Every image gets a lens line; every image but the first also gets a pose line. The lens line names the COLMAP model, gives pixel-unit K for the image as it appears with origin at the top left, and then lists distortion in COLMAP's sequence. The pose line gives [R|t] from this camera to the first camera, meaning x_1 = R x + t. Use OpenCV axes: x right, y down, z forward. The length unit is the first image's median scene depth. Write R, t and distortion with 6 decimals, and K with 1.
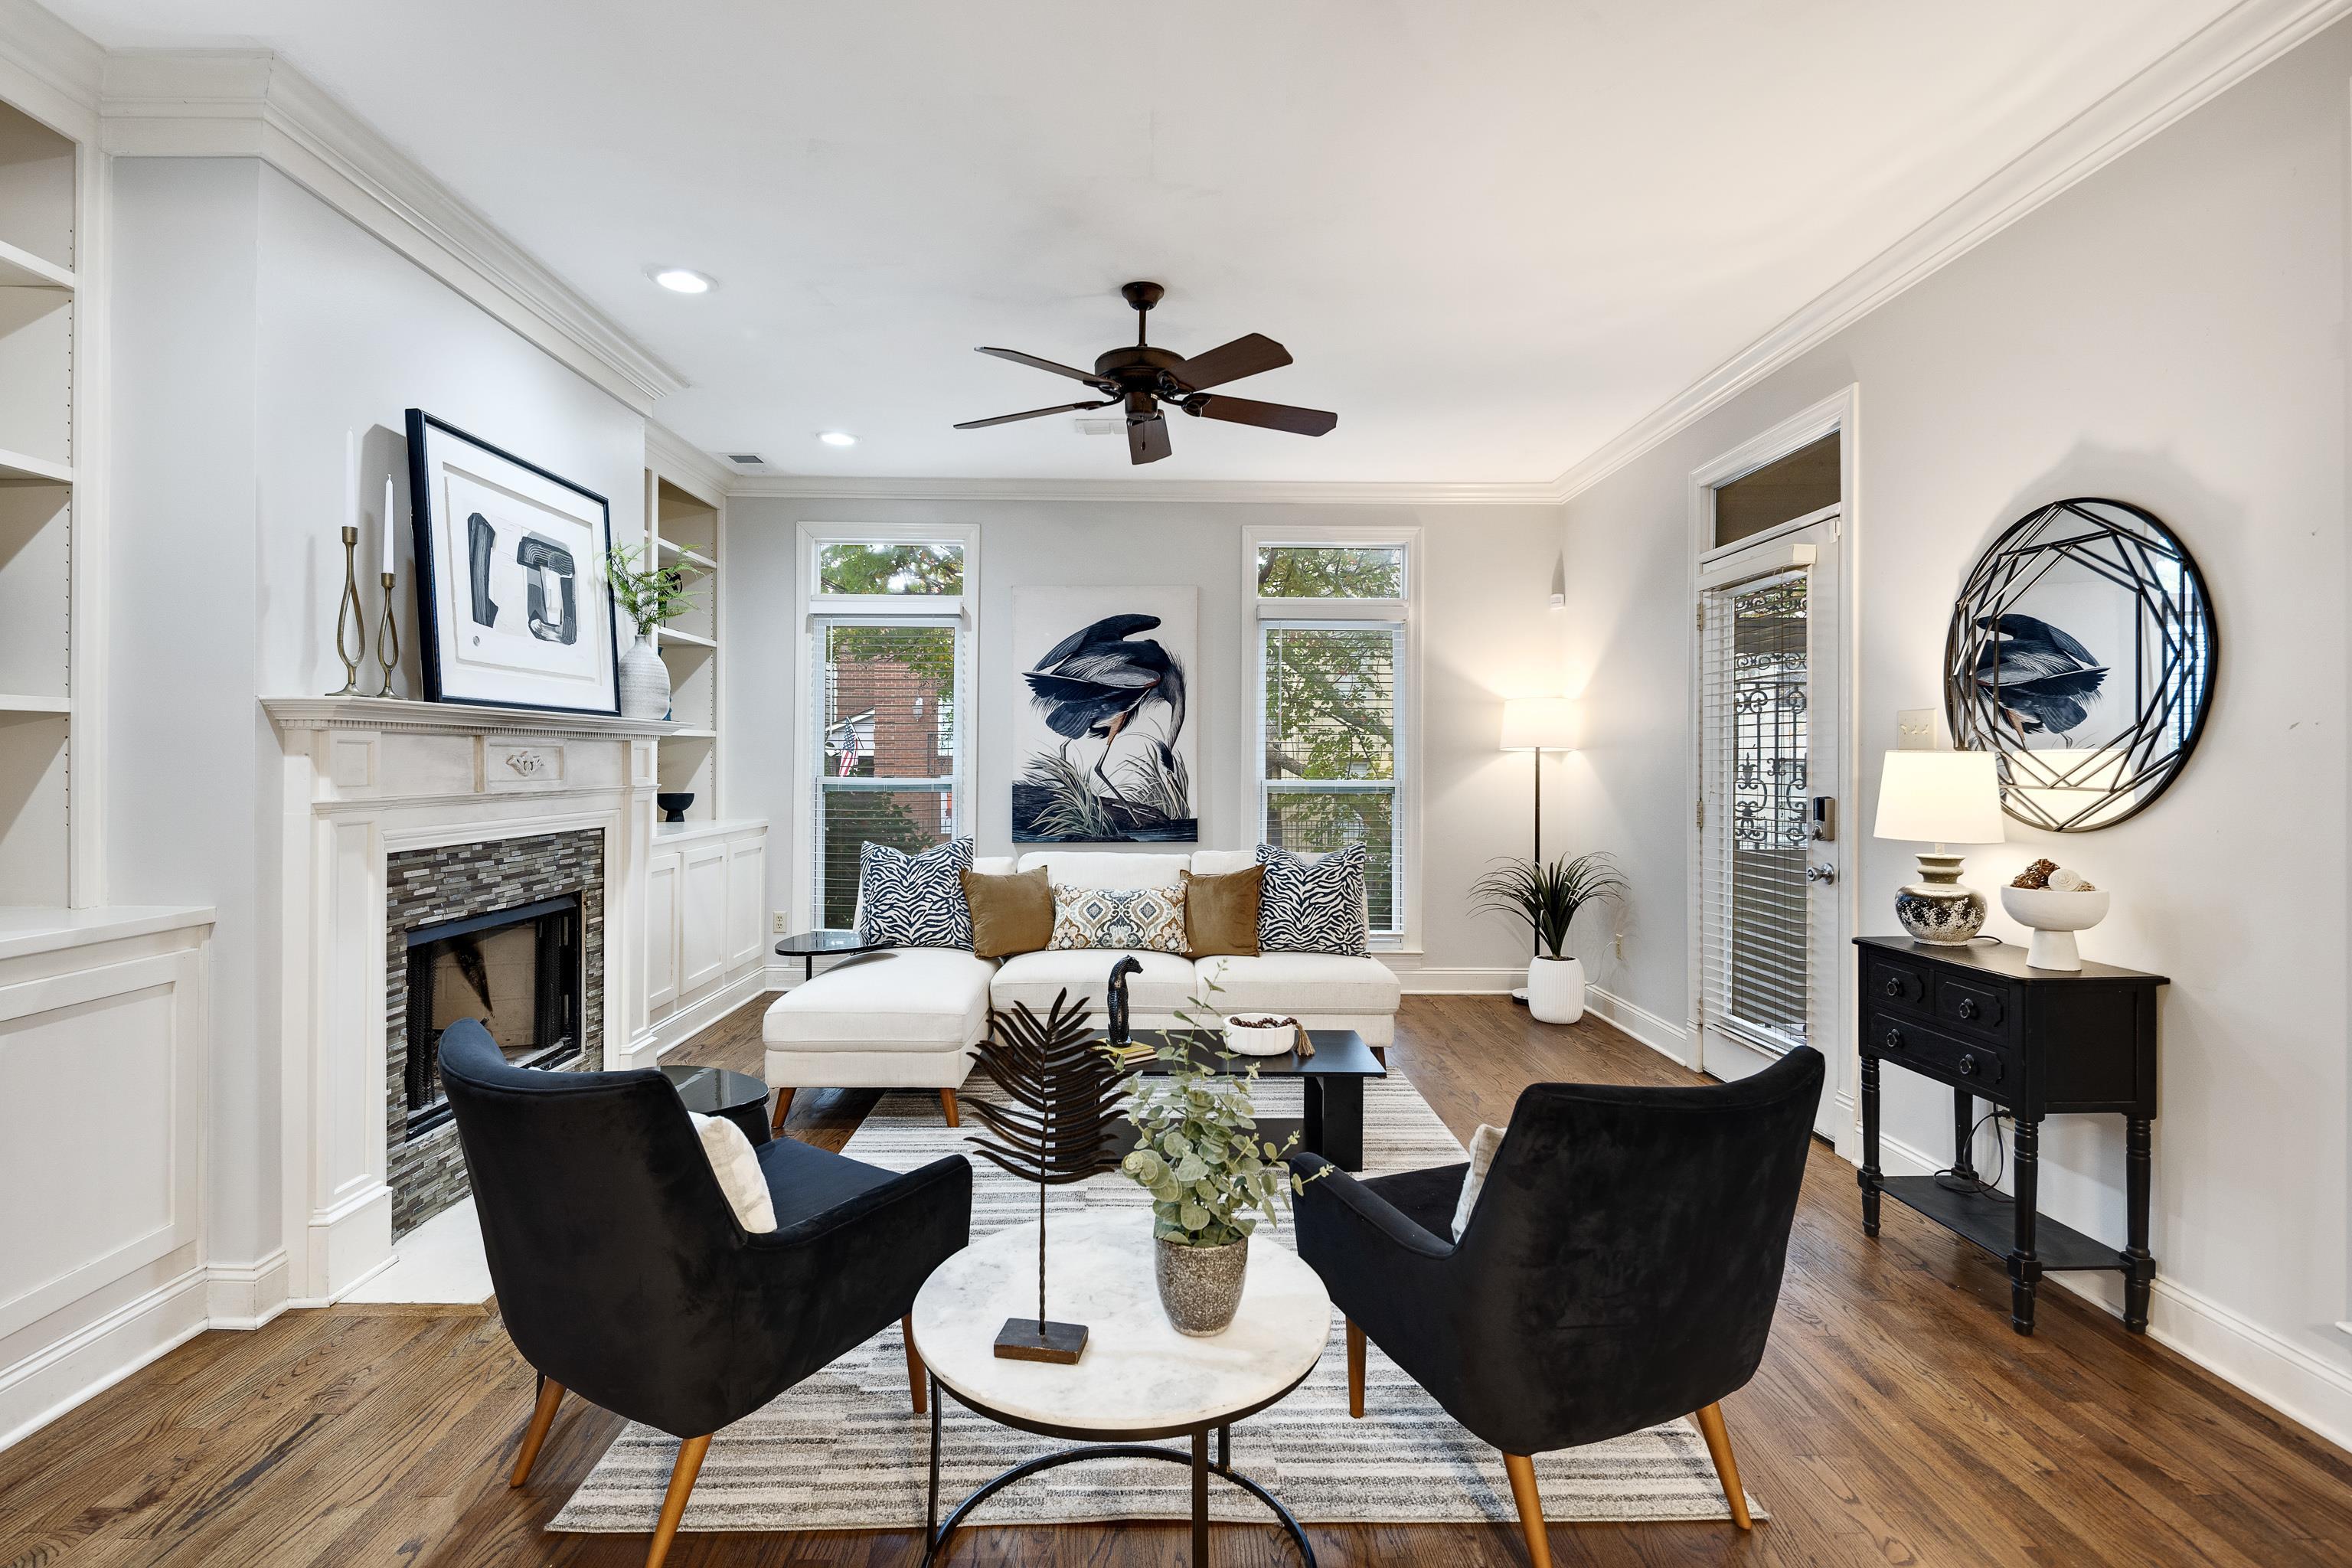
lens RADIAL K [[1139.4, 0, 1172.6], [0, 1139.4, 770.3], [0, 0, 1]] dist [0.000532, -0.001633]
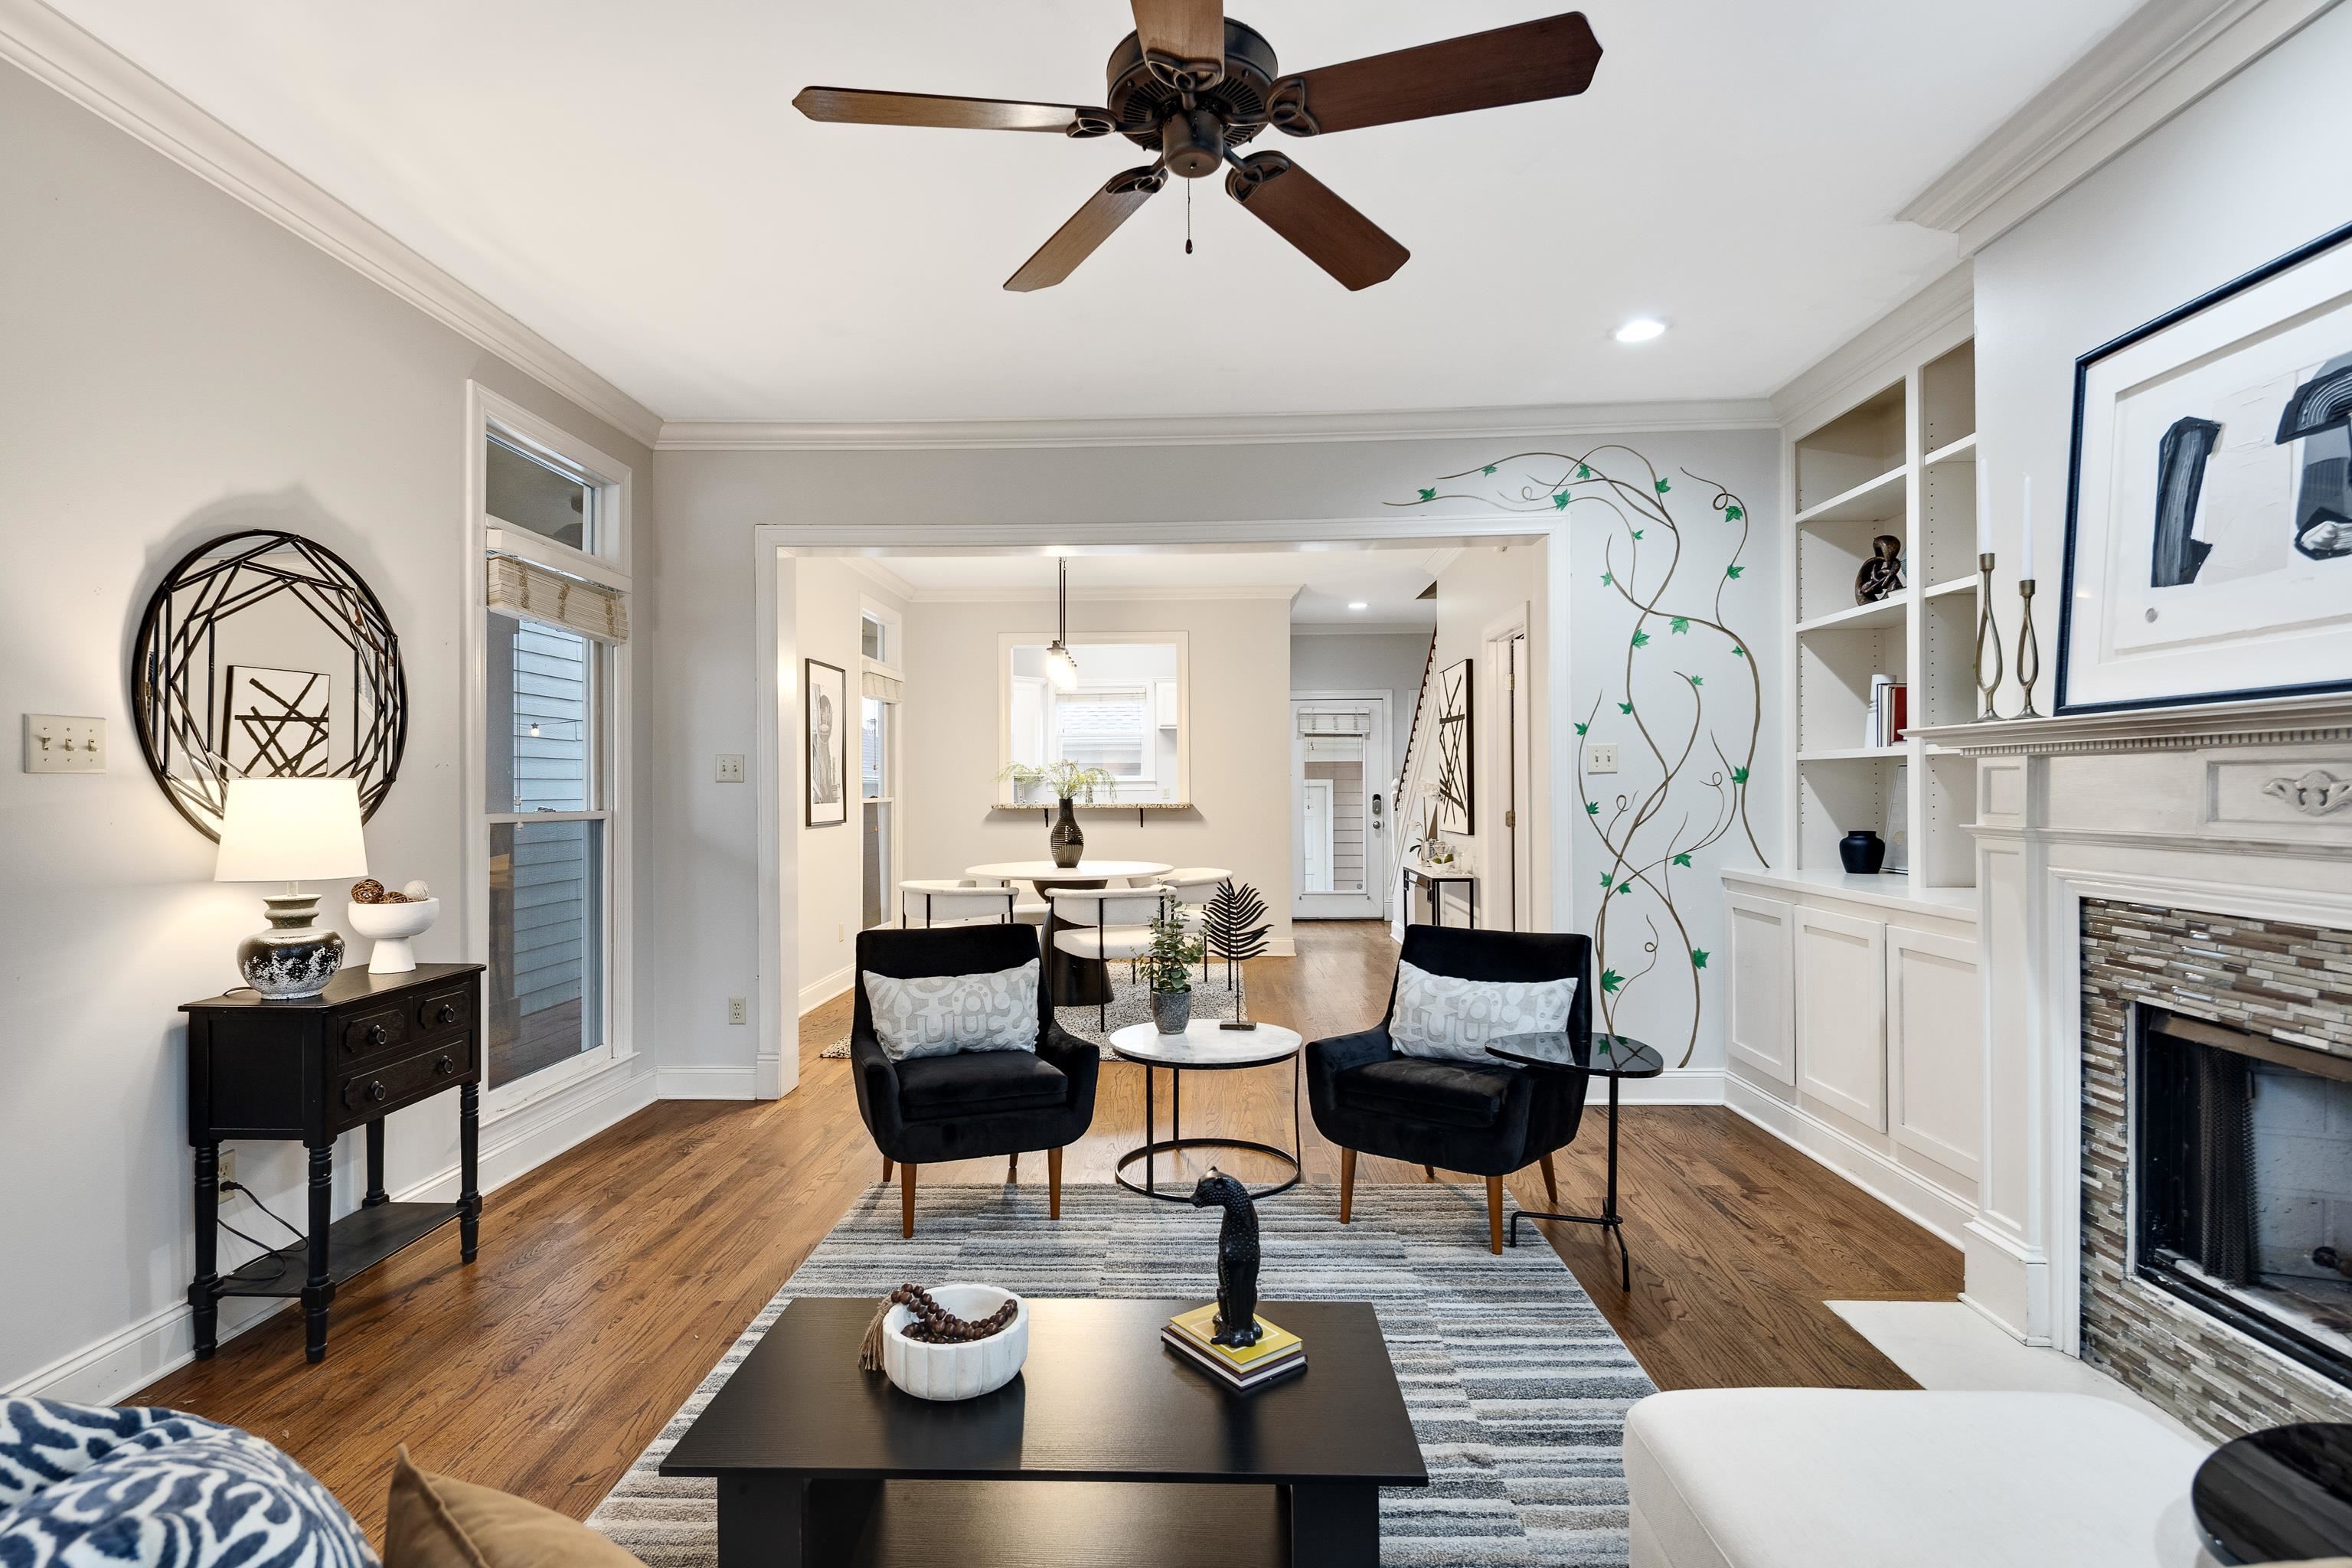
lens RADIAL K [[1139.4, 0, 1177.3], [0, 1139.4, 780.6], [0, 0, 1]] dist [0.000532, -0.001633]
pose [[-0.998900, 0.001544, 0.046864, -0.050294], [0.001693, 0.999994, 0.003137, -0.015802], [-0.046859, 0.003213, -0.998896, 1.720628]]
